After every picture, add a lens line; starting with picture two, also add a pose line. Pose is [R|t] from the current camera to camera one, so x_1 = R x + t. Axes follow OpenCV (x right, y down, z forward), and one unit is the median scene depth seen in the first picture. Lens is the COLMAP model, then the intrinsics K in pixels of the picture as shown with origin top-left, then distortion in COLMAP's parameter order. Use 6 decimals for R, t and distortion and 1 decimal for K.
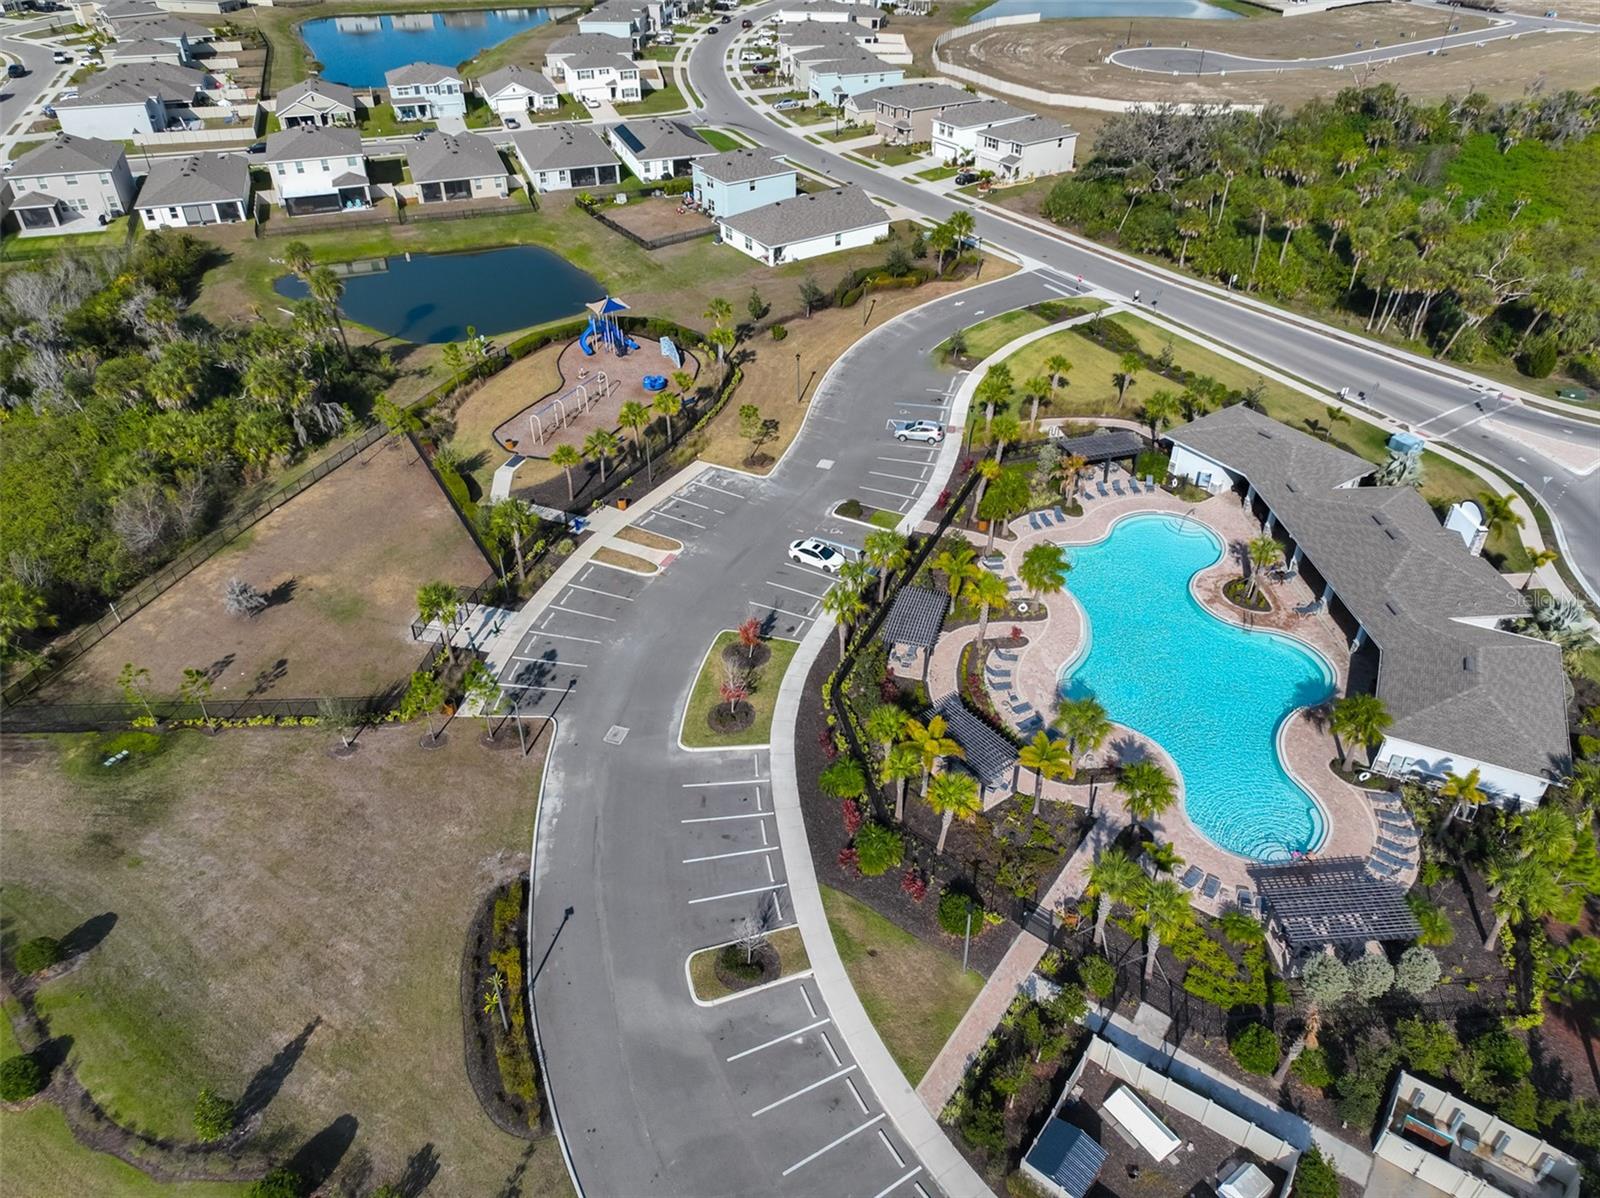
lens RADIAL K [[1113.5, 0, 805.9], [0, 1113.5, 604.0], [0, 0, 1]] dist [0.000712, 0.016541]
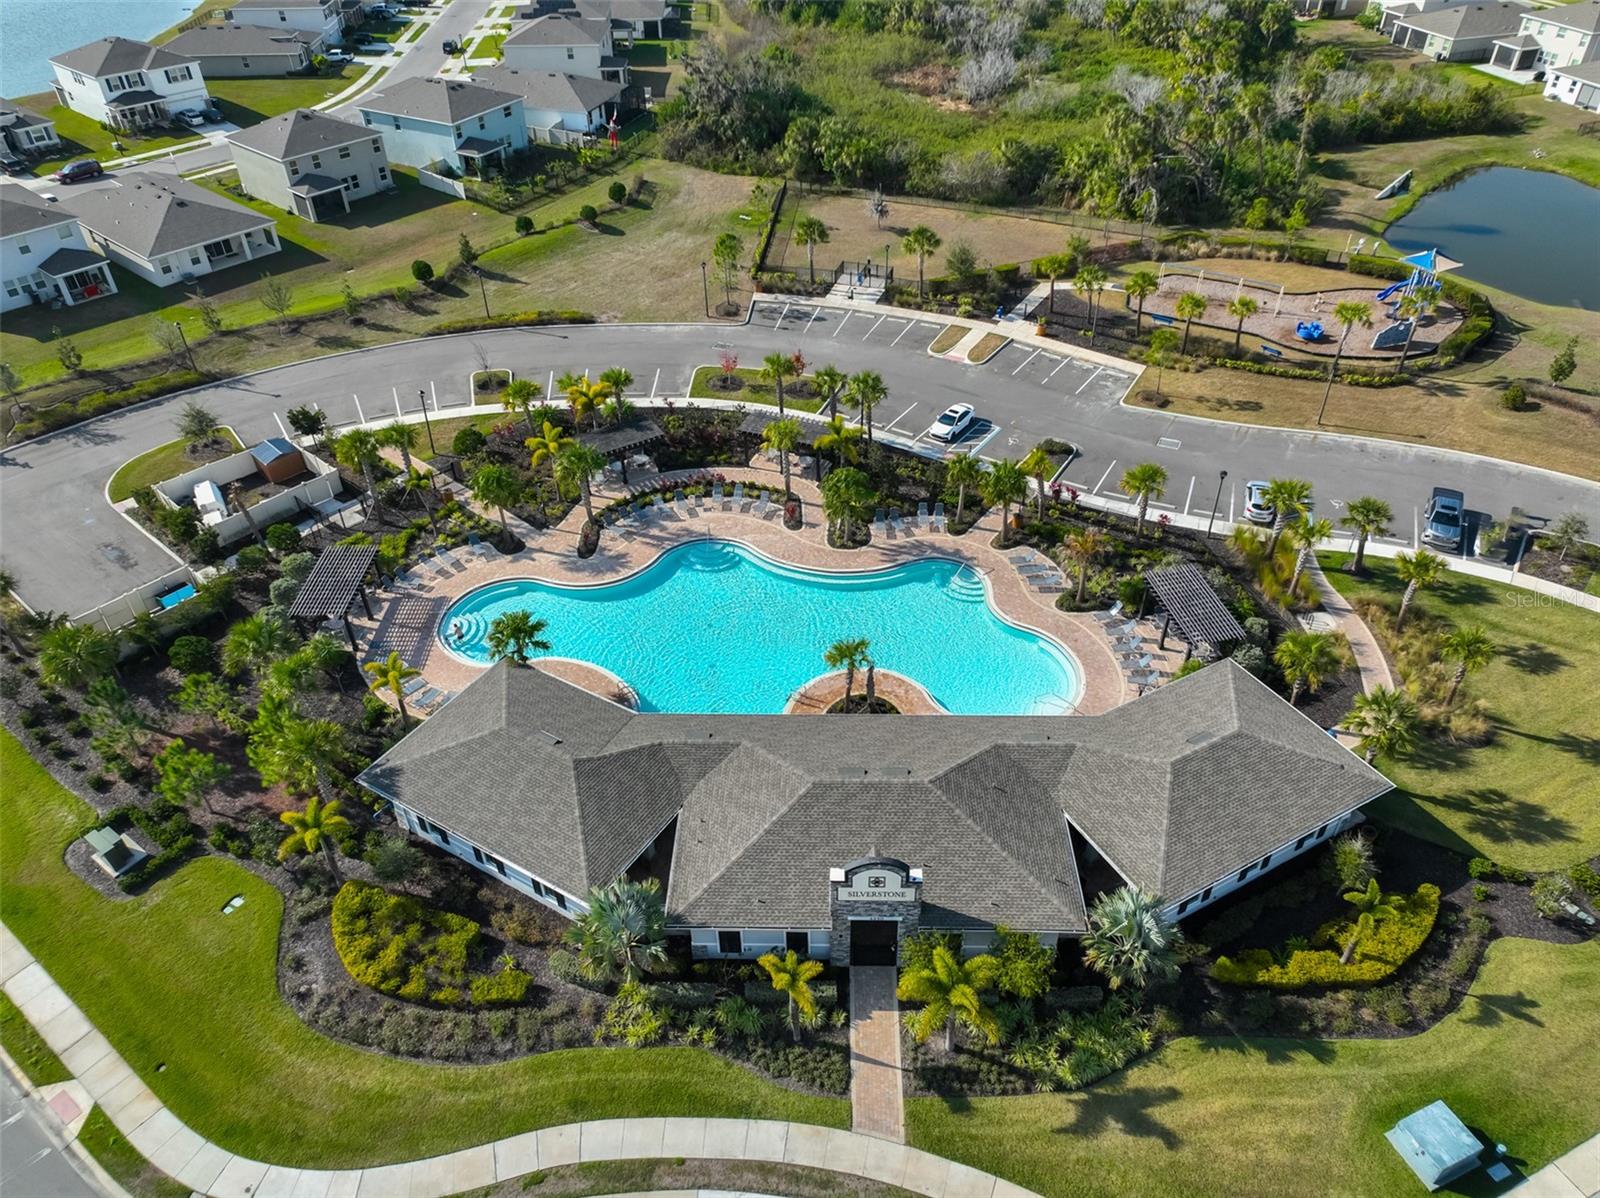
lens RADIAL K [[1113.5, 0, 805.9], [0, 1113.5, 604.0], [0, 0, 1]] dist [0.000712, 0.016541]
pose [[-0.093085, 0.625540, -0.774619, 0.850938], [-0.573601, 0.602226, 0.555253, -0.402703], [0.813829, 0.496009, 0.302752, 0.663884]]
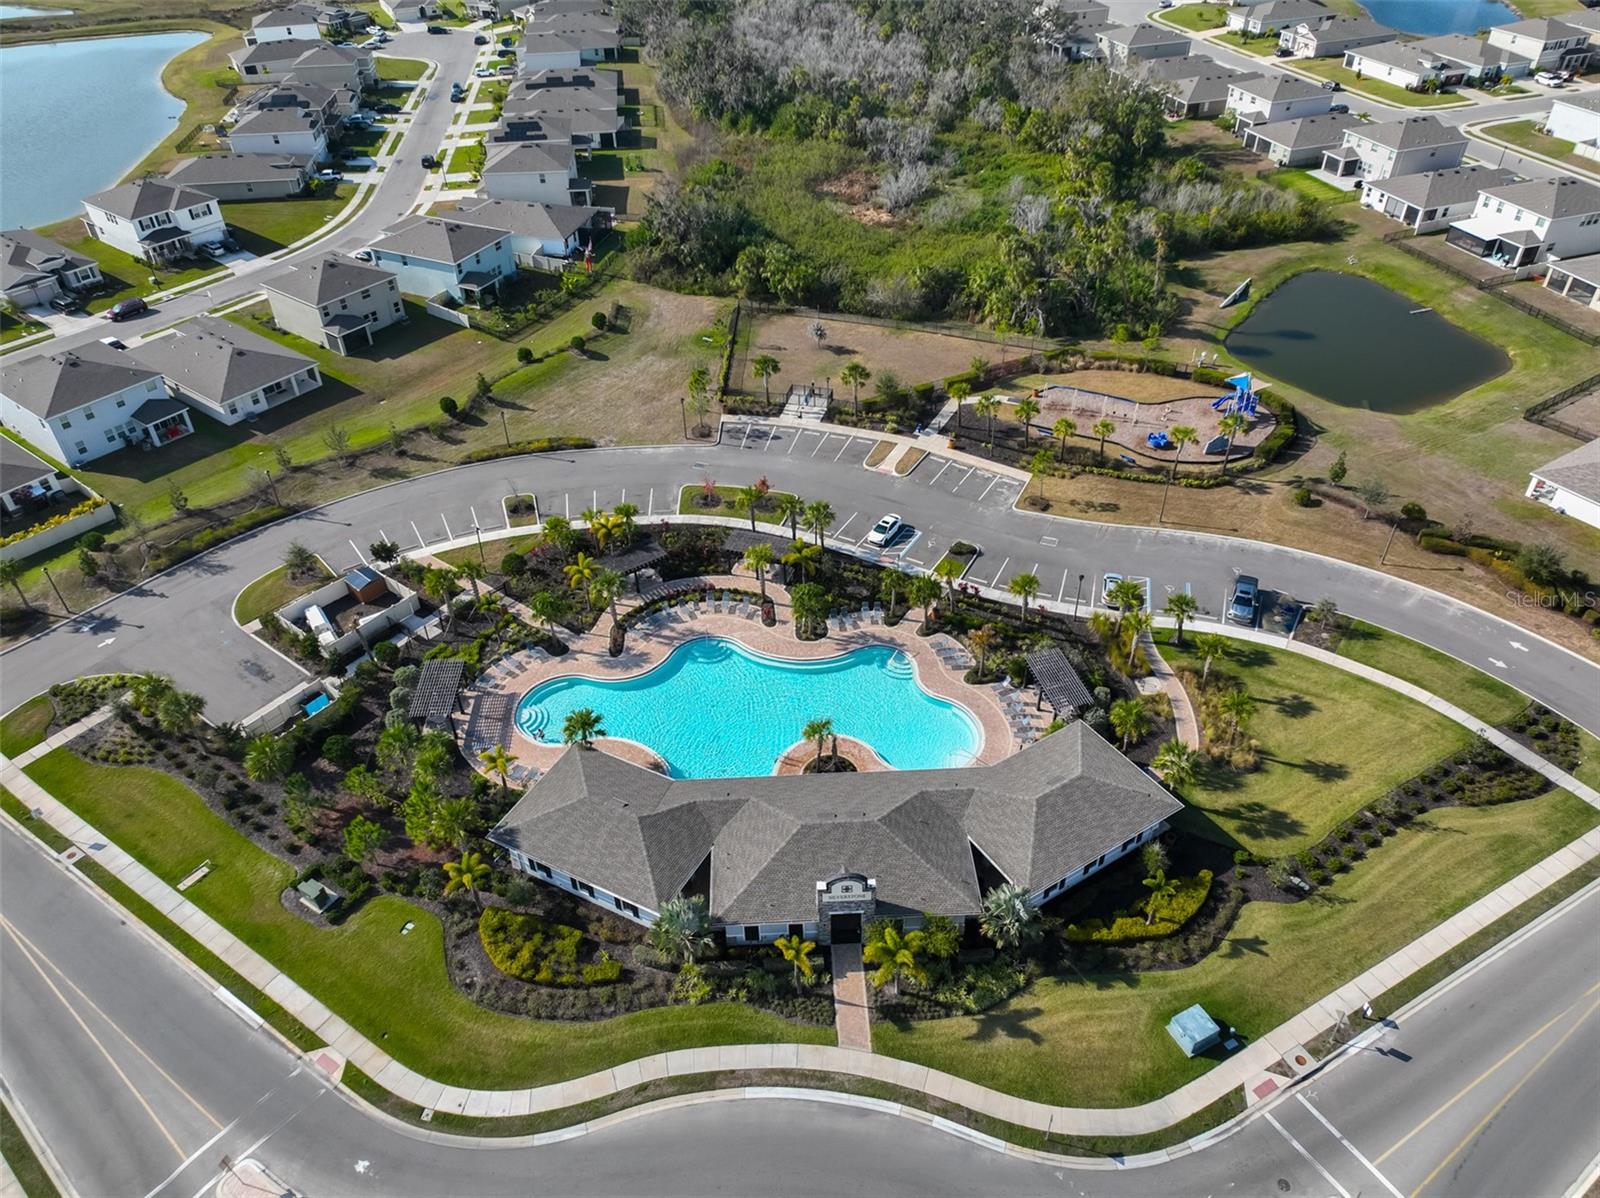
lens RADIAL K [[1113.5, 0, 805.9], [0, 1113.5, 604.0], [0, 0, 1]] dist [0.000712, 0.016541]
pose [[-0.028335, 0.627030, -0.778479, 1.022321], [-0.574243, 0.627249, 0.526122, -0.588159], [0.818195, 0.461944, 0.342294, 0.519761]]
